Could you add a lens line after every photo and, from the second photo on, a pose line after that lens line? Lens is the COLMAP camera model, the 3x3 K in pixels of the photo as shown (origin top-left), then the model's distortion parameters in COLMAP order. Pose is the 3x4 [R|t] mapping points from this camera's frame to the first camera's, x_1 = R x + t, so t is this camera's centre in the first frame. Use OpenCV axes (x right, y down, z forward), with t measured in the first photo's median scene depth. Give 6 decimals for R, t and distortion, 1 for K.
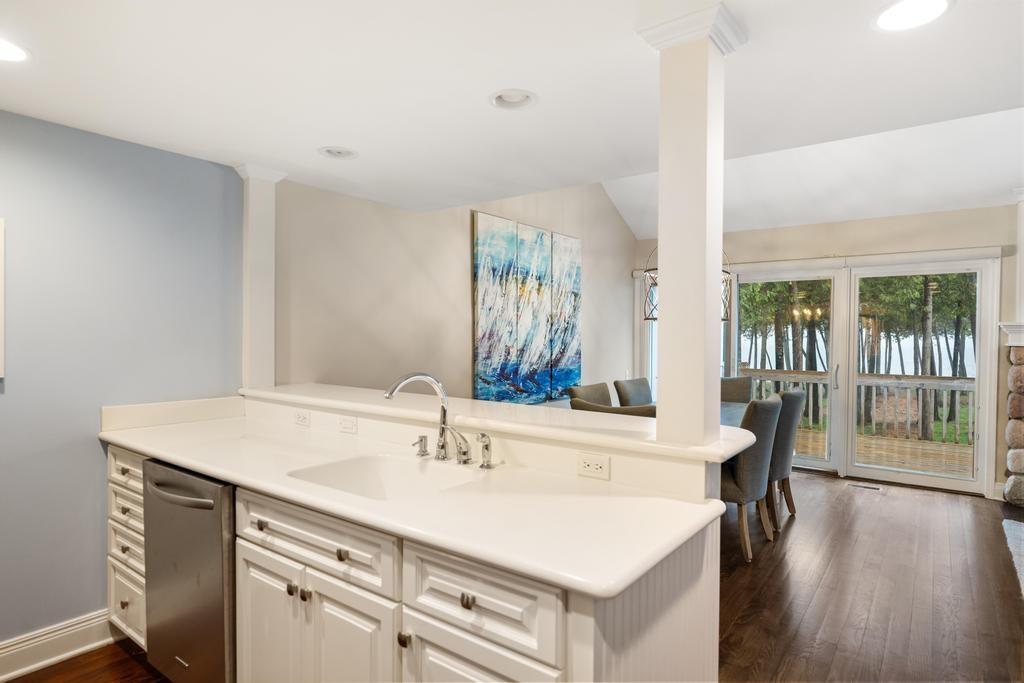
lens RADIAL K [[567.8, 0, 513.2], [0, 567.8, 344.1], [0, 0, 1]] dist [-0.004235, 0.001026]
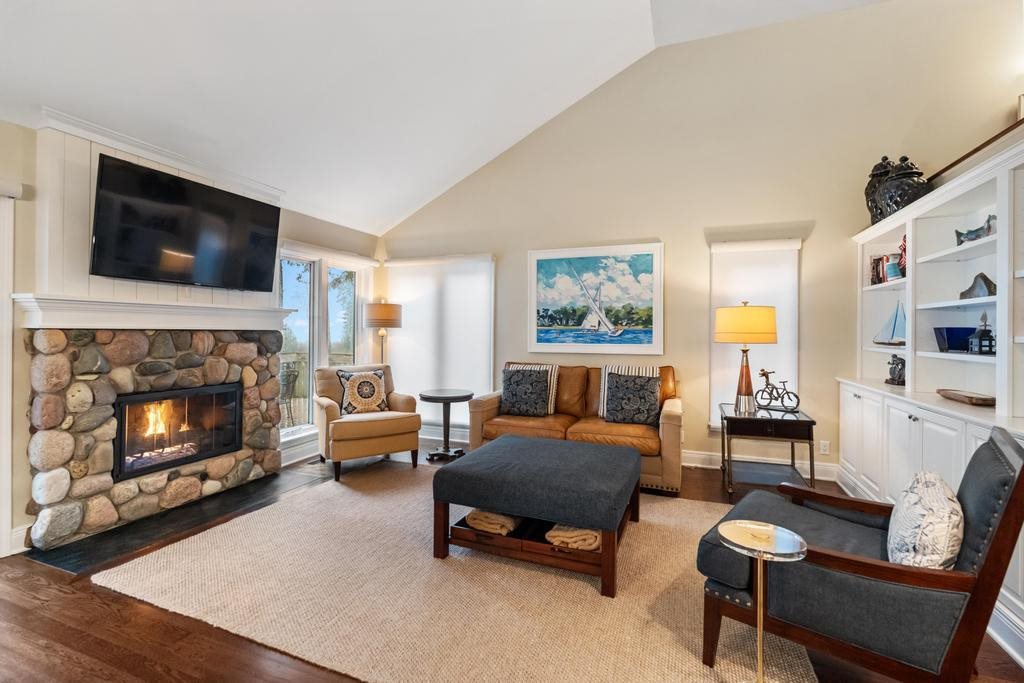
lens RADIAL K [[454.7, 0, 514.3], [0, 454.7, 331.8], [0, 0, 1]] dist [-0.001449, -0.000713]
pose [[-0.279740, -0.016082, 0.959941, 0.161491], [0.006010, 0.999811, 0.018502, 0.000907], [-0.960057, 0.010945, -0.279590, 0.562479]]
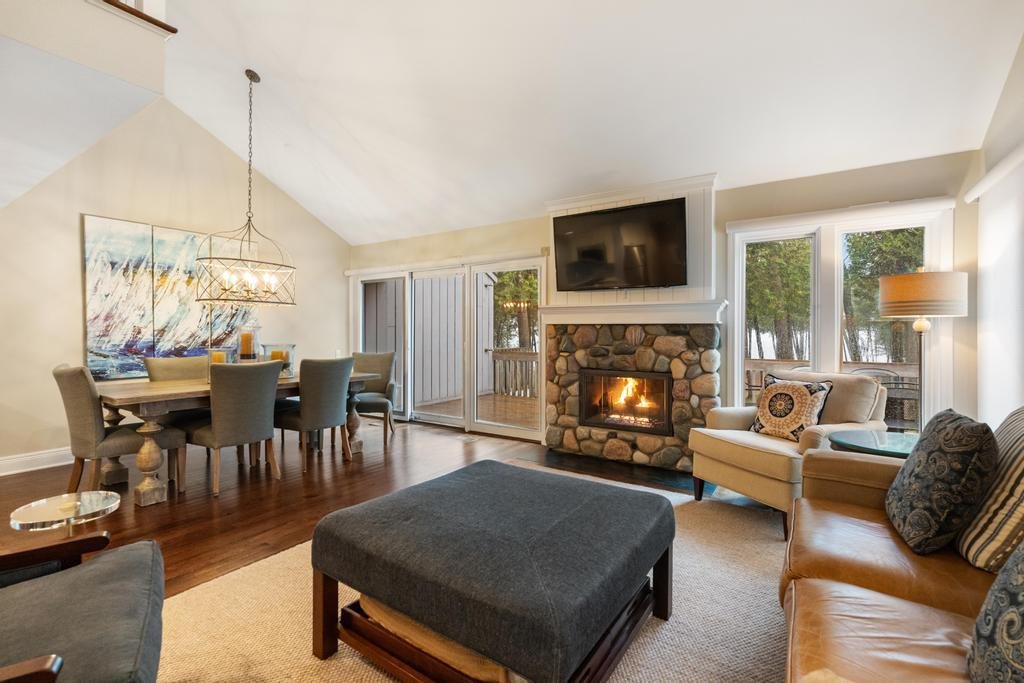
lens RADIAL K [[454.7, 0, 511.4], [0, 454.7, 333.2], [0, 0, 1]] dist [-0.001449, -0.000713]
pose [[0.997827, -0.006137, 0.065598, 0.698752], [0.007329, 0.999812, -0.017932, 0.039282], [-0.065476, 0.018373, 0.997685, -0.020522]]
